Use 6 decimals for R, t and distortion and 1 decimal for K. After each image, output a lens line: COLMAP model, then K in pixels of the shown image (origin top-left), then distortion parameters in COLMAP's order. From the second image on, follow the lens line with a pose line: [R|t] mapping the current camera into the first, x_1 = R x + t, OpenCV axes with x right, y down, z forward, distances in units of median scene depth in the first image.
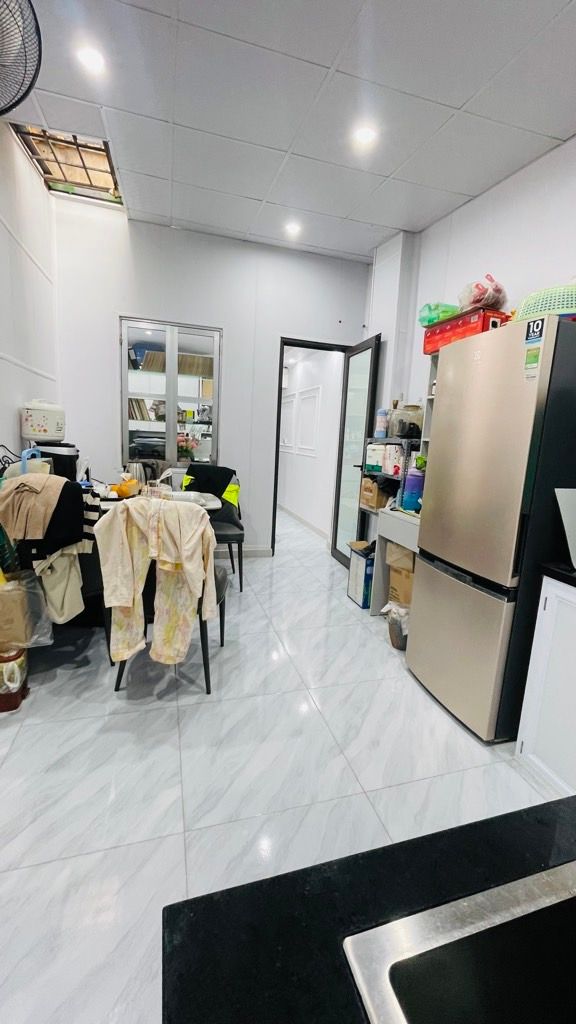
lens RADIAL K [[413.9, 0, 287.6], [0, 413.9, 508.0], [0, 0, 1]] dist [-0.005274, -0.000016]
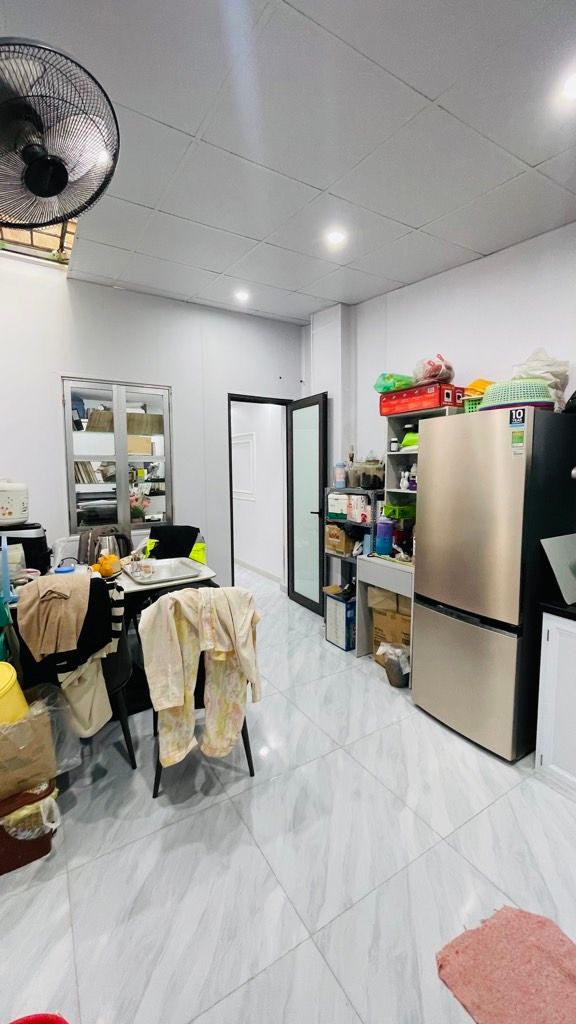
lens RADIAL K [[413.9, 0, 289.2], [0, 413.9, 508.1], [0, 0, 1]] dist [-0.005274, -0.000016]
pose [[0.963502, -0.083376, 0.254386, -0.252008], [0.099967, 0.993579, -0.052980, -0.099085], [-0.248335, 0.076477, 0.965651, -0.009167]]
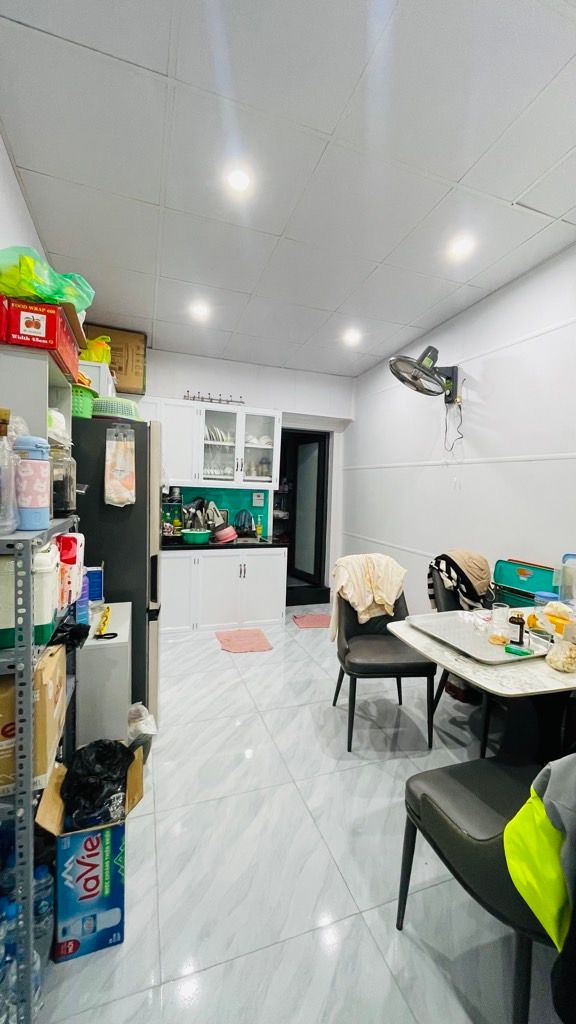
lens RADIAL K [[413.9, 0, 289.6], [0, 413.9, 508.6], [0, 0, 1]] dist [-0.005274, -0.000016]
pose [[-0.994980, -0.080593, -0.059324, 0.066516], [-0.091674, 0.971774, 0.217373, -0.365139], [0.040130, 0.221721, -0.974284, 1.787732]]
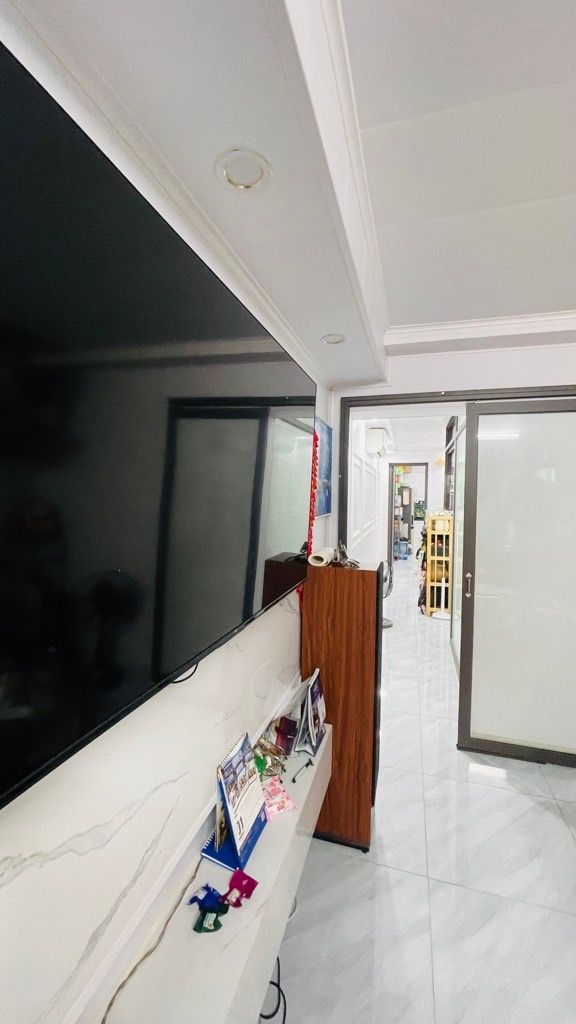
lens RADIAL K [[413.9, 0, 292.7], [0, 413.9, 504.6], [0, 0, 1]] dist [-0.005274, -0.000016]
pose [[-0.844200, -0.076731, 0.530508, -0.950204], [0.032363, 0.980600, 0.193330, -1.043898], [-0.535050, 0.180378, -0.825339, 5.212731]]
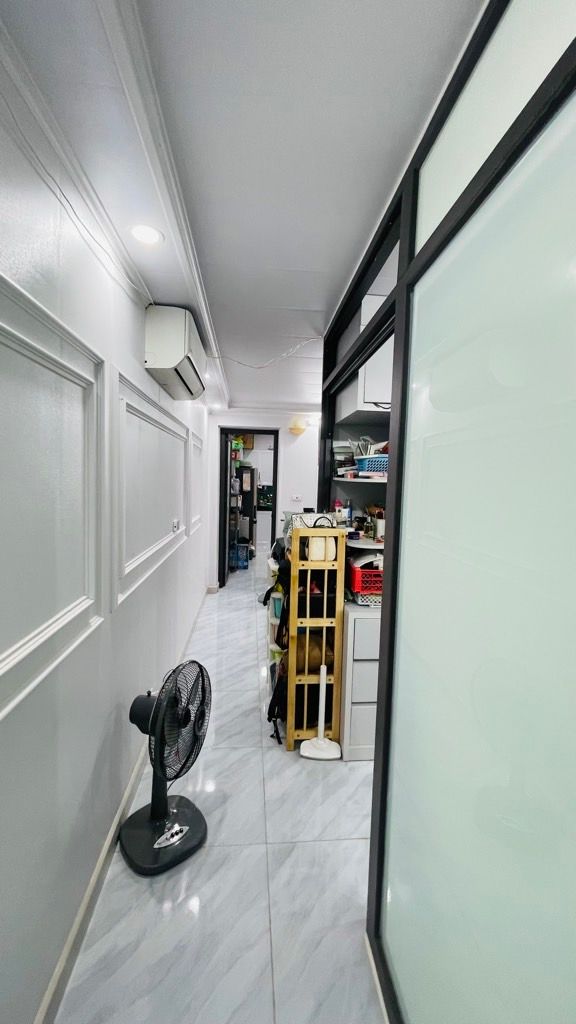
lens RADIAL K [[413.9, 0, 290.2], [0, 413.9, 509.4], [0, 0, 1]] dist [-0.005274, -0.000016]
pose [[-0.977959, -0.096632, 0.185089, -0.577891], [-0.049458, 0.968442, 0.244283, -0.821089], [-0.202853, 0.229745, -0.951876, 3.974522]]
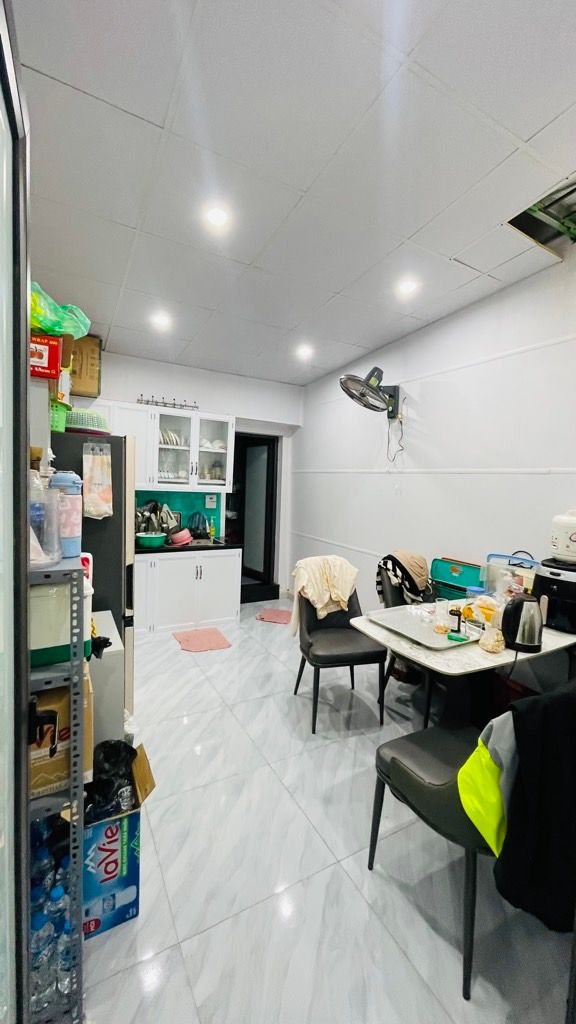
lens RADIAL K [[413.9, 0, 291.0], [0, 413.9, 508.1], [0, 0, 1]] dist [-0.005274, -0.000016]
pose [[-0.972408, -0.074615, -0.221032, 0.161887], [-0.123142, 0.968890, 0.214680, -0.414973], [0.198138, 0.235975, -0.951345, 1.858022]]
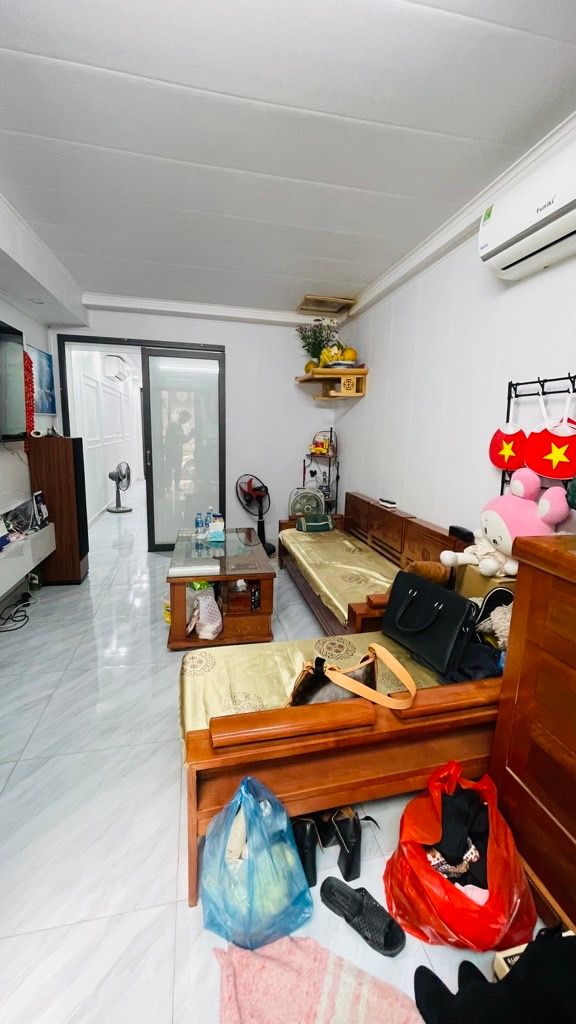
lens RADIAL K [[413.9, 0, 289.6], [0, 413.9, 505.6], [0, 0, 1]] dist [-0.005274, -0.000016]
pose [[-0.994751, -0.091344, 0.046113, -1.474347], [-0.069966, 0.936040, 0.344869, -1.097063], [-0.074665, 0.339832, -0.937518, 5.834558]]
